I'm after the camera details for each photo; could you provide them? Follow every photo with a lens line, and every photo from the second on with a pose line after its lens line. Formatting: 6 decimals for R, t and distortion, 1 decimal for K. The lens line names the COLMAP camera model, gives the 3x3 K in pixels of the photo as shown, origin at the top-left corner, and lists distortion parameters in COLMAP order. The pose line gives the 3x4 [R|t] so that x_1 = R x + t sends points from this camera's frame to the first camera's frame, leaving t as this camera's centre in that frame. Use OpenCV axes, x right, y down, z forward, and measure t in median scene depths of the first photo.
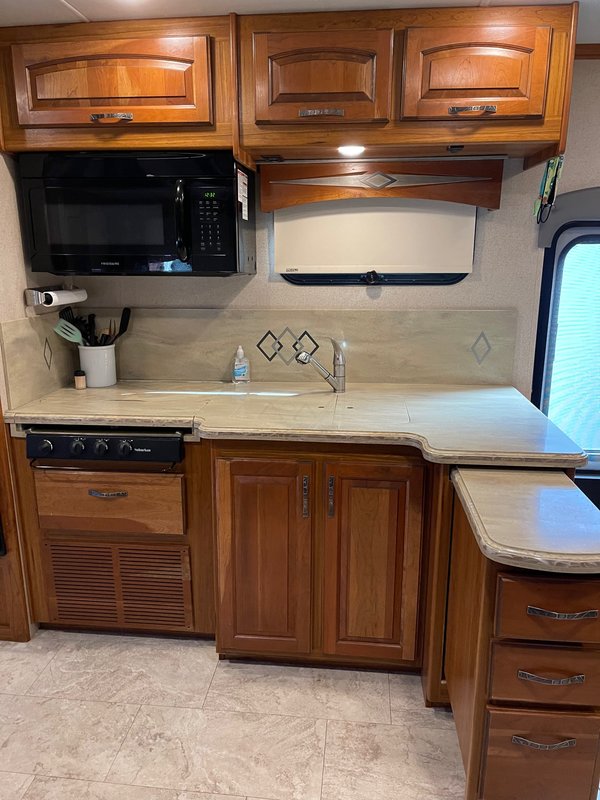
lens RADIAL K [[602.7, 0, 295.8], [0, 602.7, 402.3], [0, 0, 1]] dist [0.044095, -0.047633]
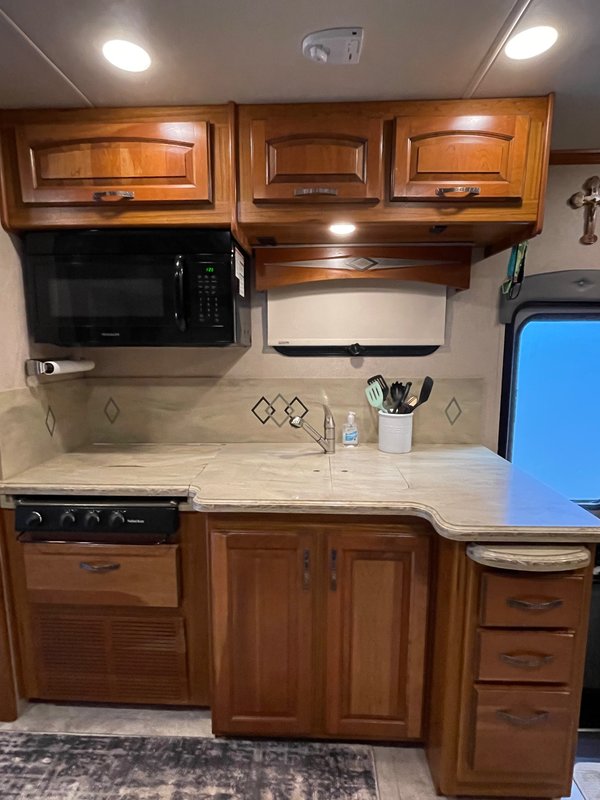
lens RADIAL K [[410.8, 0, 300.3], [0, 410.8, 398.2], [0, 0, 1]] dist [-0.005947, 0.000032]
pose [[0.997464, -0.008023, 0.070714, -0.034628], [0.015632, 0.994059, -0.107711, -0.041478], [-0.069429, 0.108543, 0.991664, 0.305346]]
